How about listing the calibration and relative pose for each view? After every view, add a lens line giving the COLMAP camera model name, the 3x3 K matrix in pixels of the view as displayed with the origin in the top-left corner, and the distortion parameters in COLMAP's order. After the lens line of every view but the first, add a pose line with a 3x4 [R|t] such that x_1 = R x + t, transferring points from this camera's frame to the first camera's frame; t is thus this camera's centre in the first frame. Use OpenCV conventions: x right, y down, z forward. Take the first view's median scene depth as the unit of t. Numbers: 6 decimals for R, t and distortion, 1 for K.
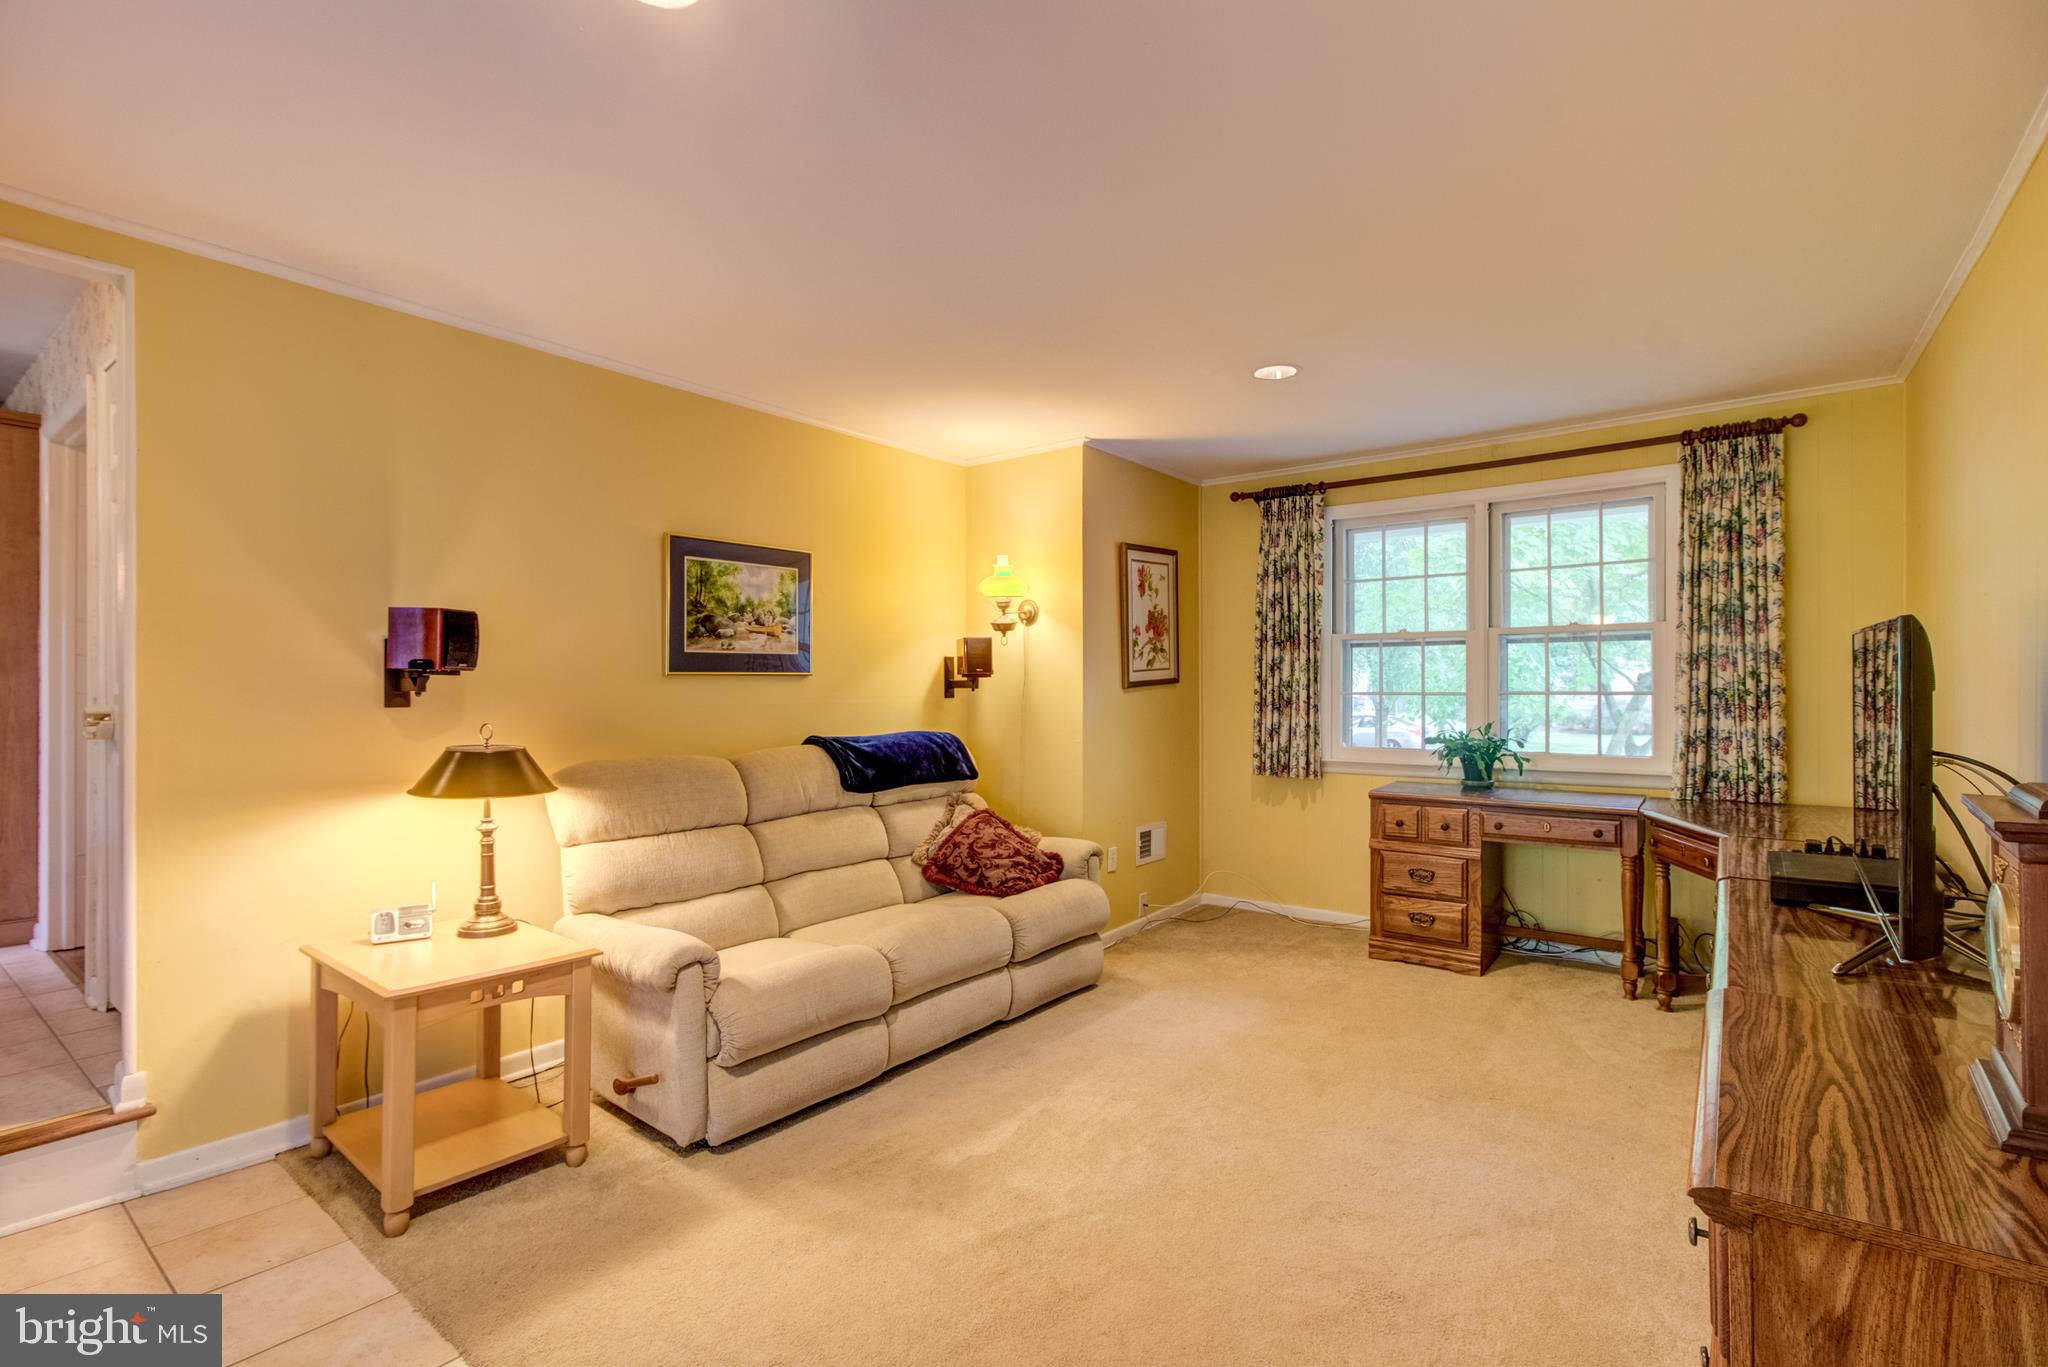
lens RADIAL K [[949.4, 0, 1007.4], [0, 949.4, 675.5], [0, 0, 1]] dist [-0.023937, 0.014676]
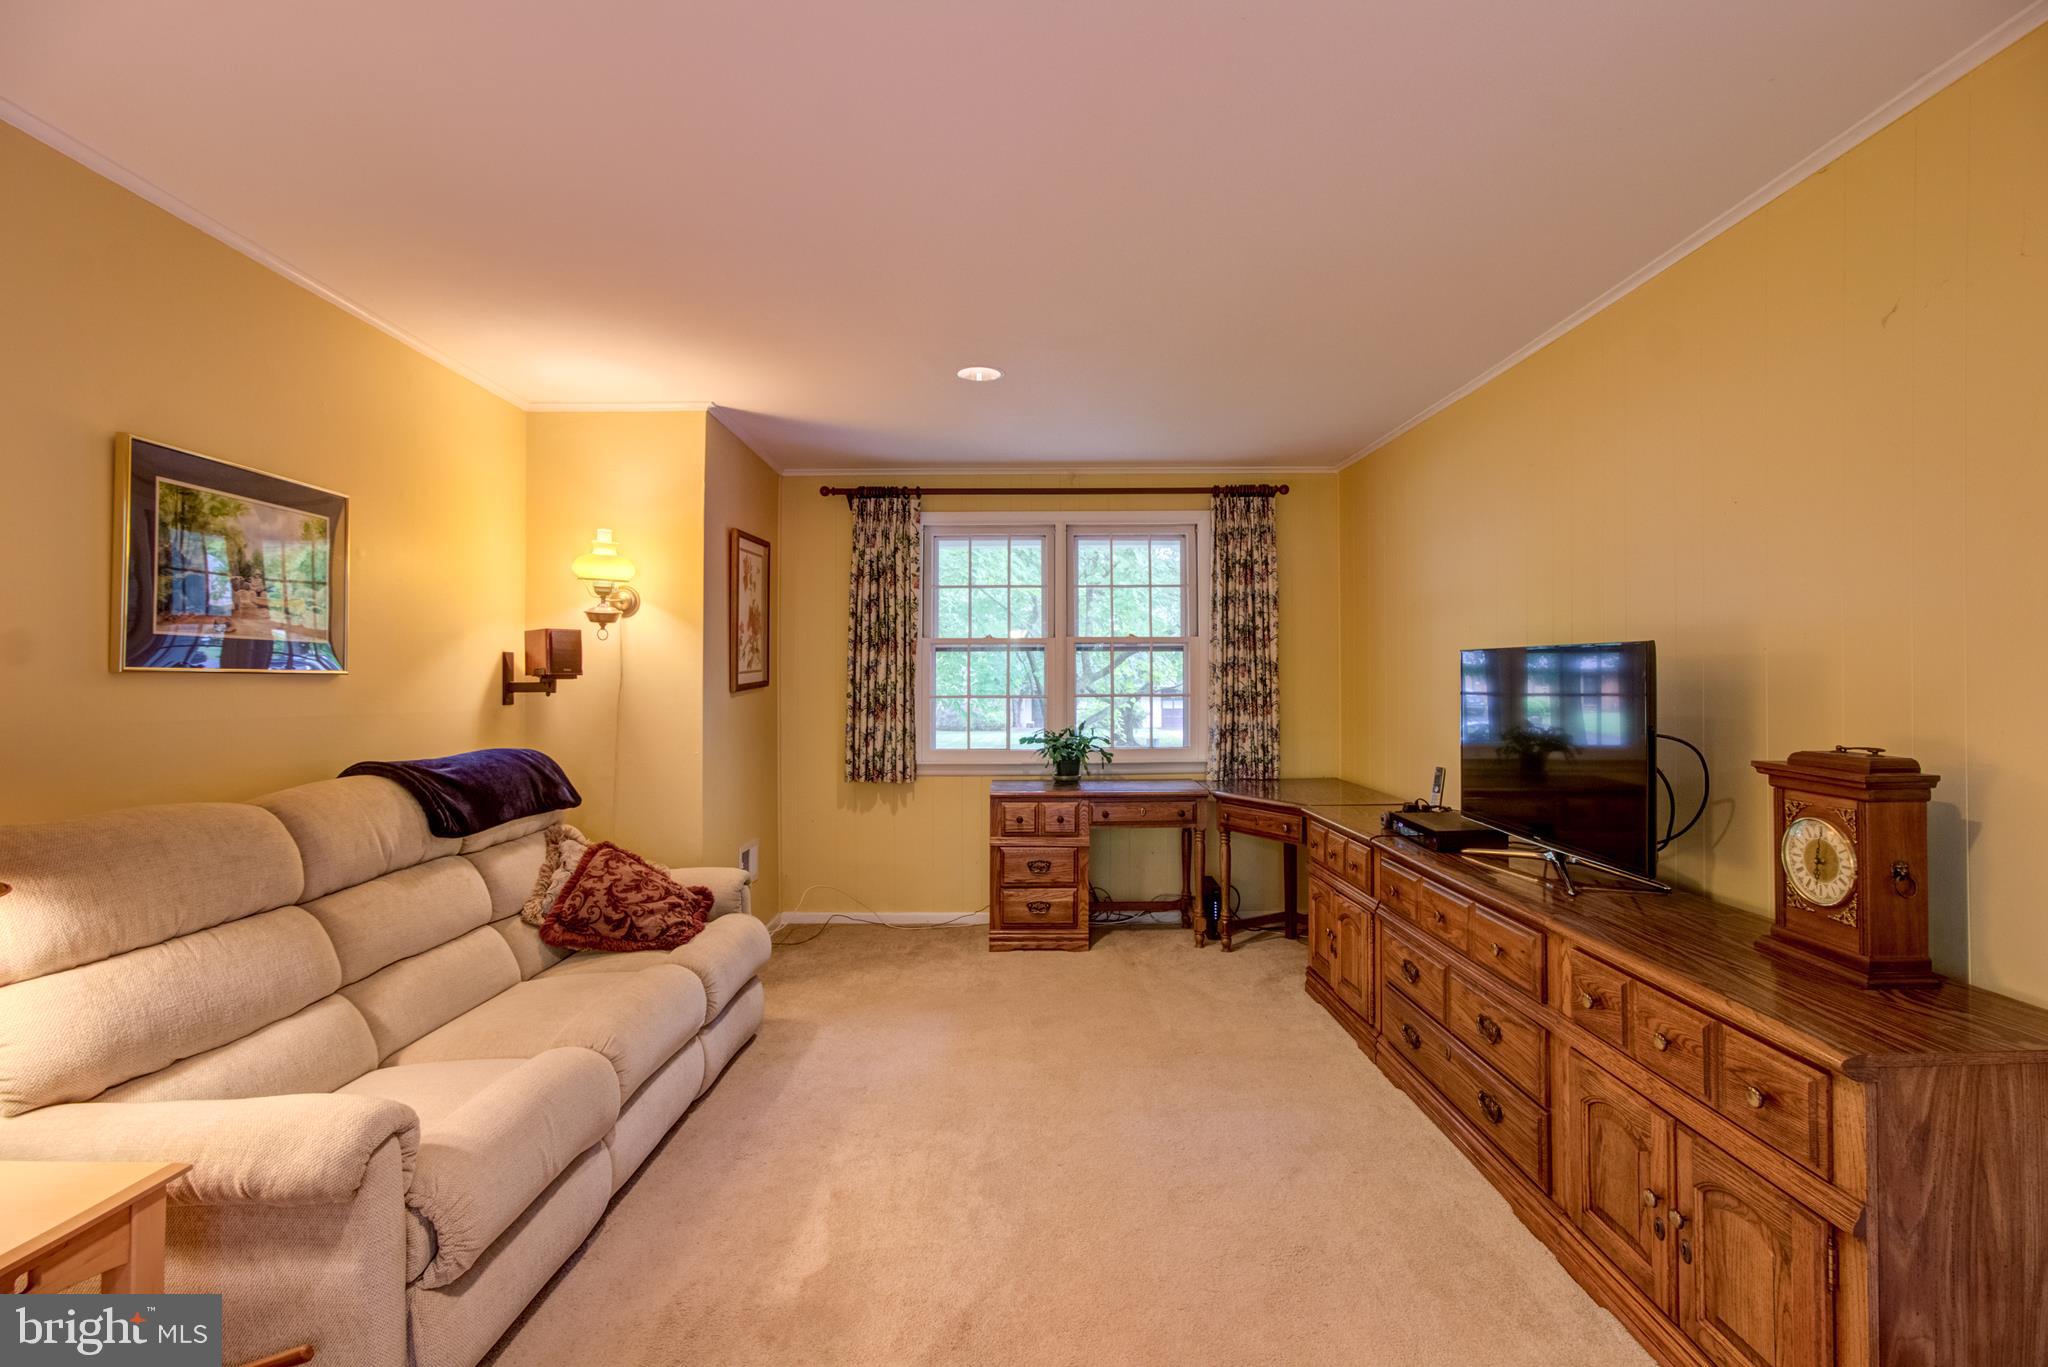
lens RADIAL K [[949.4, 0, 1041.5], [0, 949.4, 666.5], [0, 0, 1]] dist [-0.023937, 0.014676]
pose [[0.784833, 0.014247, 0.619544, -0.244292], [-0.005604, 0.999858, -0.015894, 0.002413], [-0.619683, 0.009002, 0.784801, 0.157893]]
